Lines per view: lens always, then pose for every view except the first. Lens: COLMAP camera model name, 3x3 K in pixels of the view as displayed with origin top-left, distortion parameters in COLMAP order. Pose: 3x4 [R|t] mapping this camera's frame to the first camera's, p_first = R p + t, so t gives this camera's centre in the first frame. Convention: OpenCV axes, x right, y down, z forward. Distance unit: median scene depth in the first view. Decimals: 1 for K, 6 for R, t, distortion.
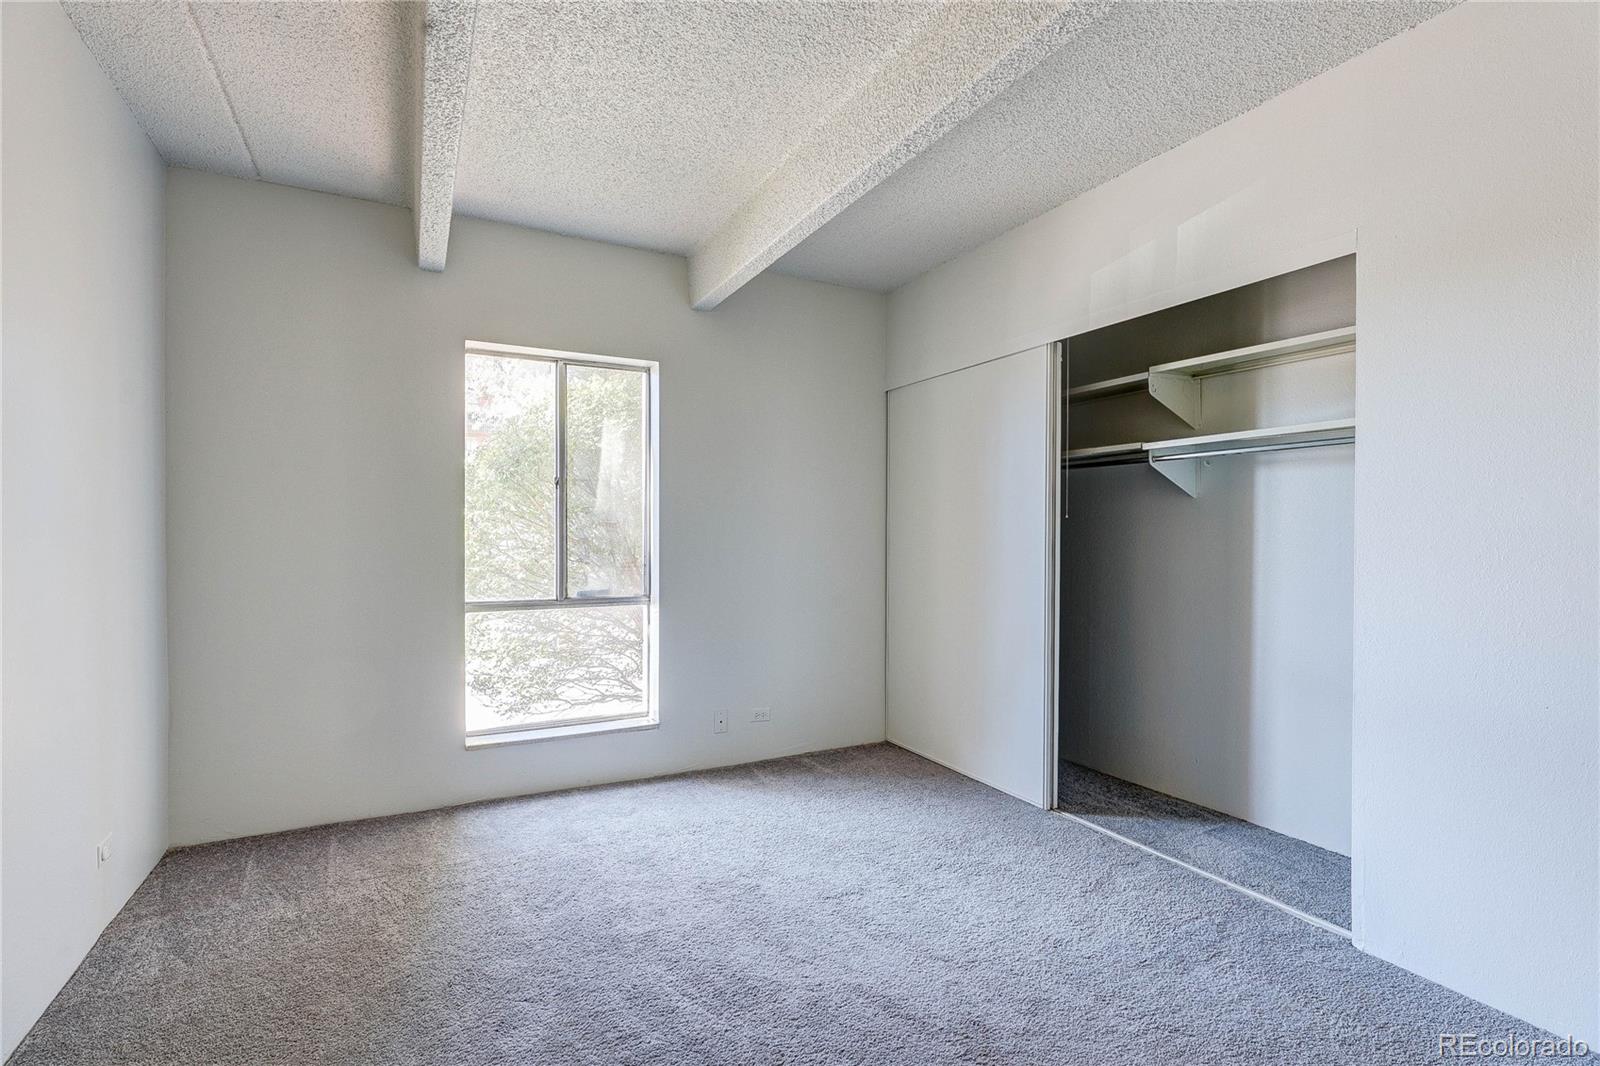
lens RADIAL K [[770.9, 0, 793.7], [0, 770.9, 548.4], [0, 0, 1]] dist [0.001161, 0.000480]
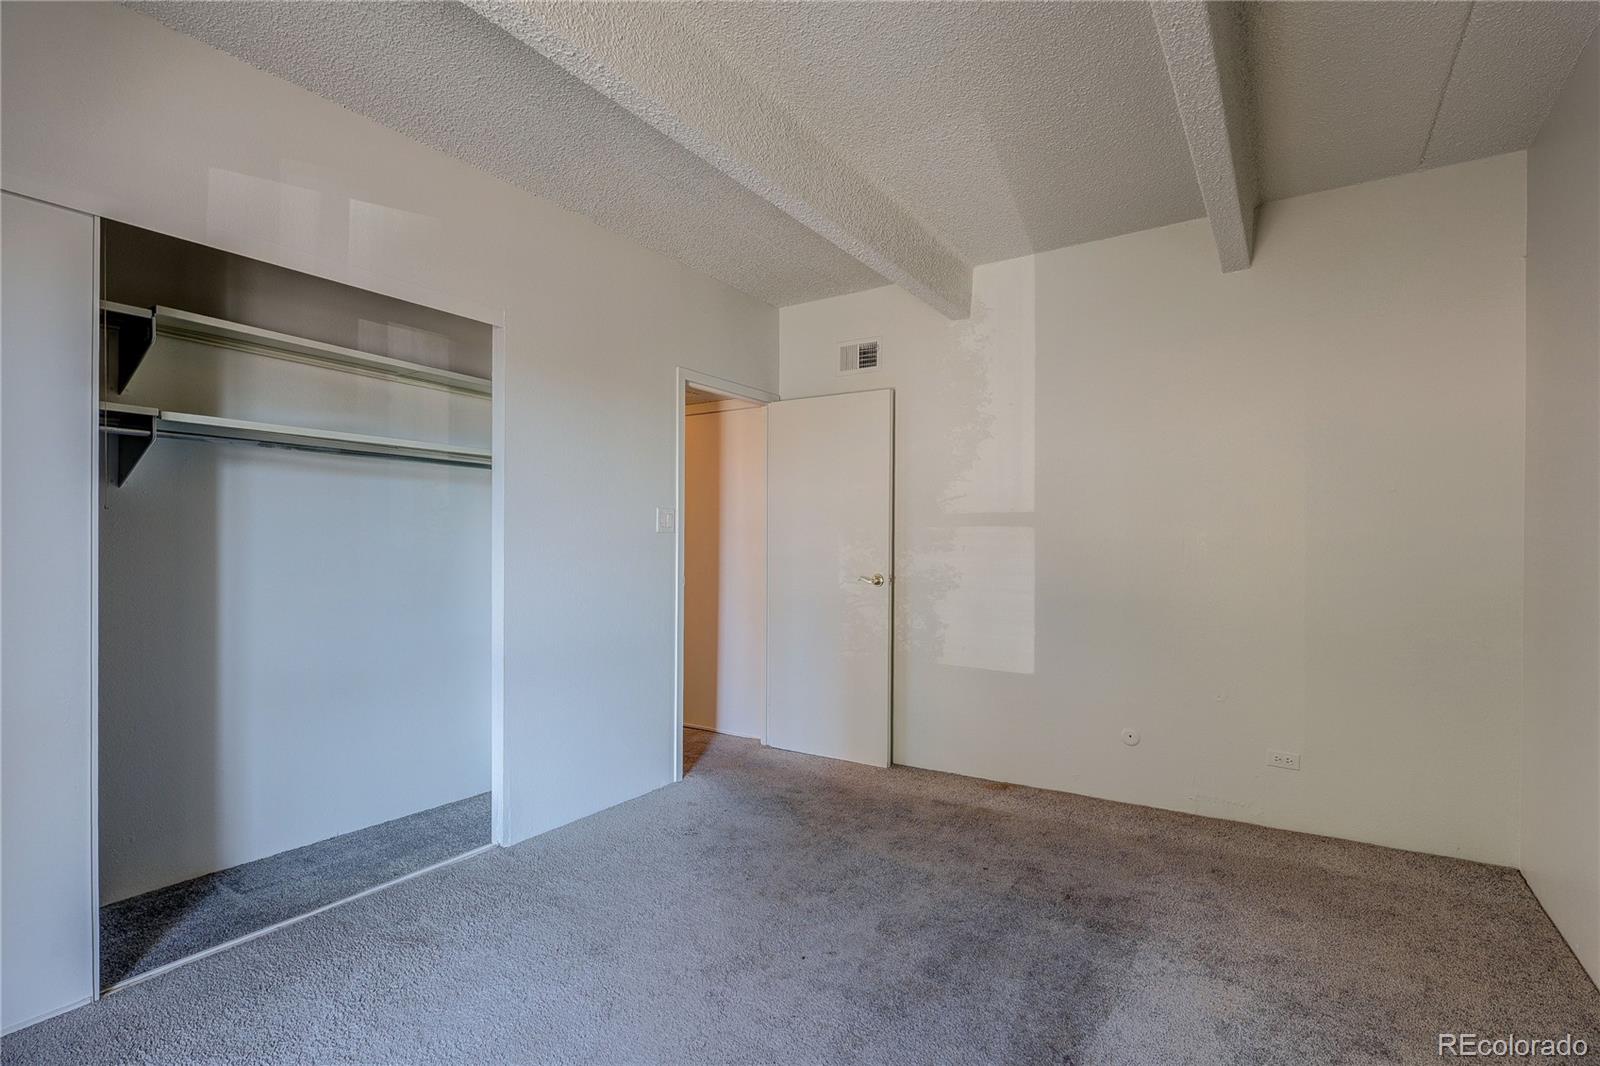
lens RADIAL K [[770.9, 0, 793.7], [0, 770.9, 548.4], [0, 0, 1]] dist [0.001161, 0.000480]
pose [[-0.519498, -0.005863, 0.854452, -0.539438], [0.011440, 0.999839, 0.013816, -0.011169], [-0.854395, 0.016952, -0.519347, 1.010628]]
